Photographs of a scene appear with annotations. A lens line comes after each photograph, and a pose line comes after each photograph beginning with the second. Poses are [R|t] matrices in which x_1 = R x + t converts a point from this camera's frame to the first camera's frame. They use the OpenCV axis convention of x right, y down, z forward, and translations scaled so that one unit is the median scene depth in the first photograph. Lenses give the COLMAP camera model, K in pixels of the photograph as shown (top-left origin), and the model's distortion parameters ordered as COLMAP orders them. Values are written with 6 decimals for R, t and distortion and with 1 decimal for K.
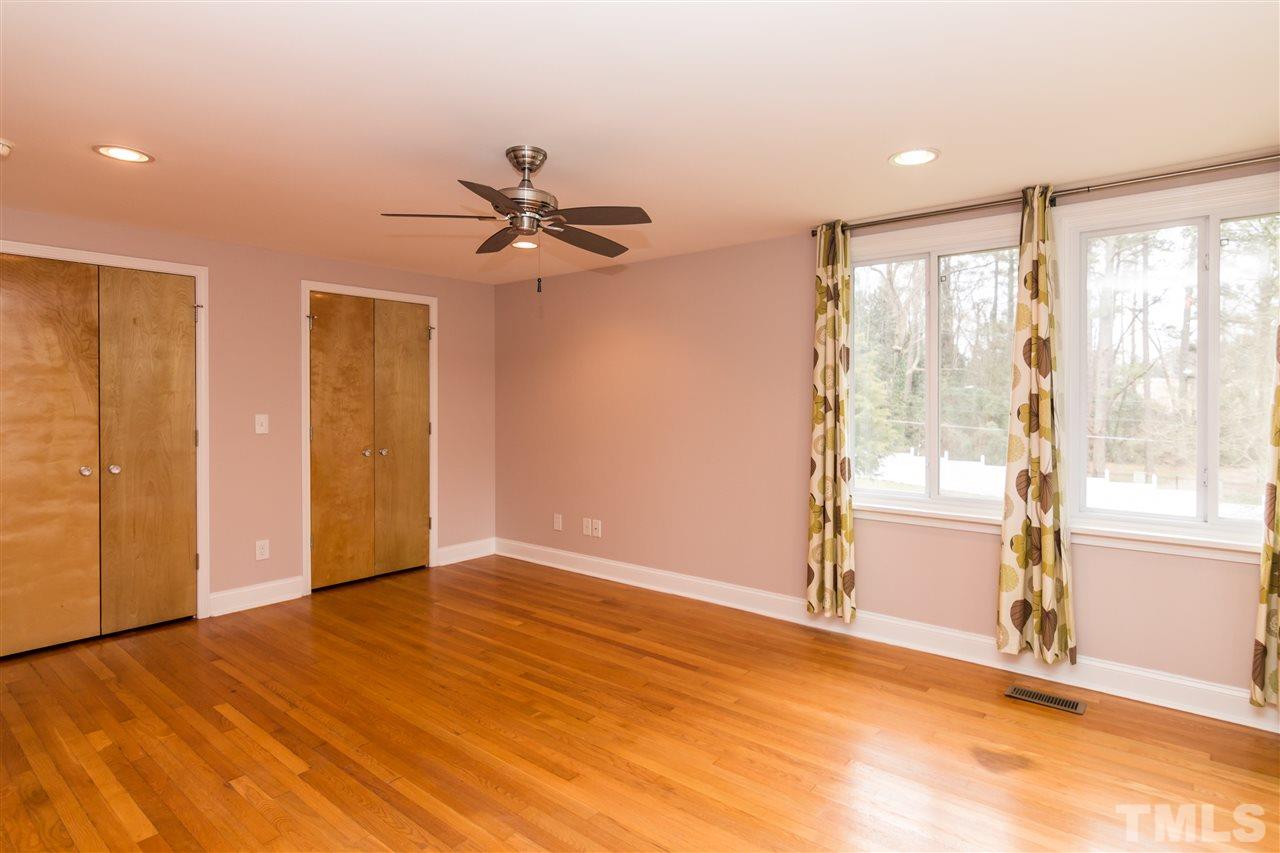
lens RADIAL K [[668.3, 0, 641.1], [0, 668.3, 416.1], [0, 0, 1]] dist [0.002175, 0.002140]
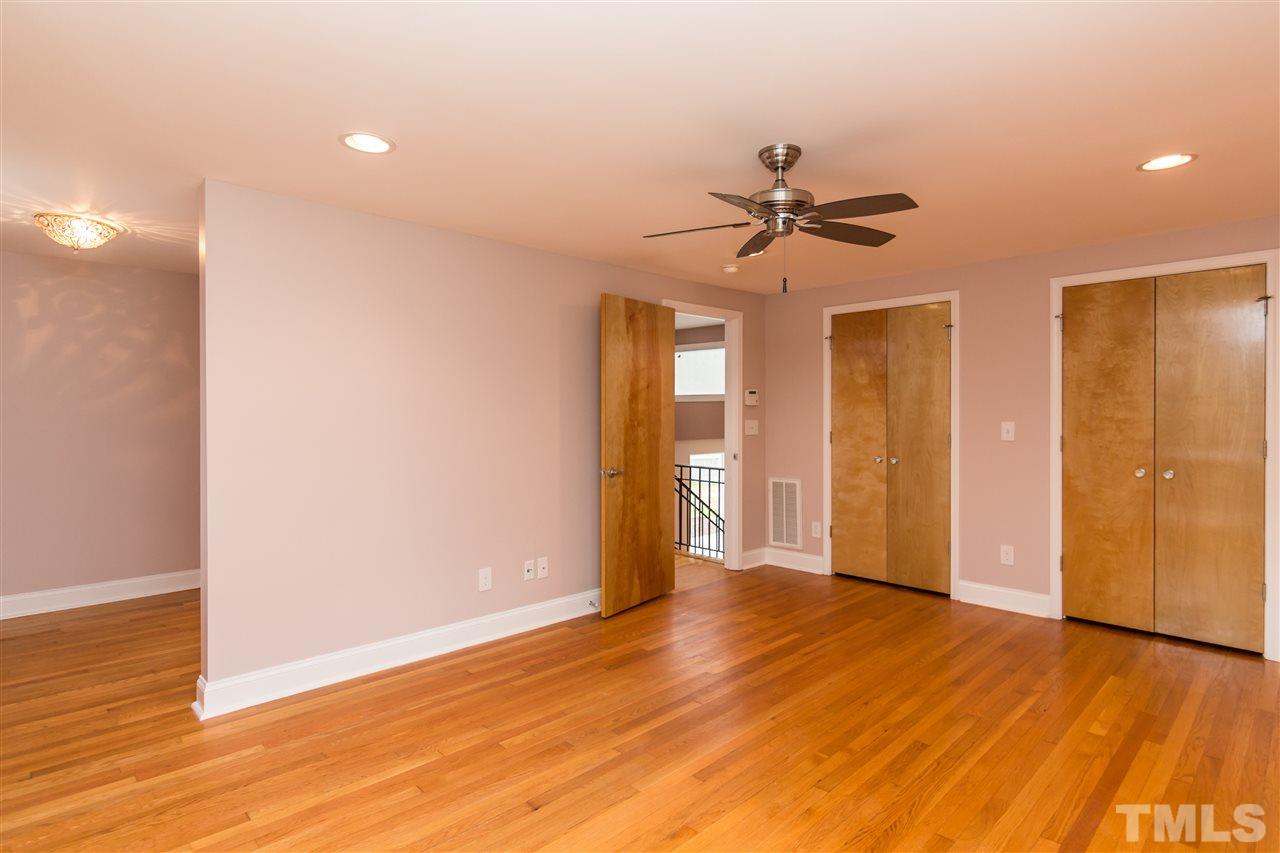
lens RADIAL K [[668.3, 0, 644.2], [0, 668.3, 424.2], [0, 0, 1]] dist [0.002175, 0.002140]
pose [[-0.100985, 0.020768, -0.994671, 0.576612], [-0.021840, 0.999495, 0.023086, -0.011849], [0.994648, 0.024055, -0.100481, 0.641656]]
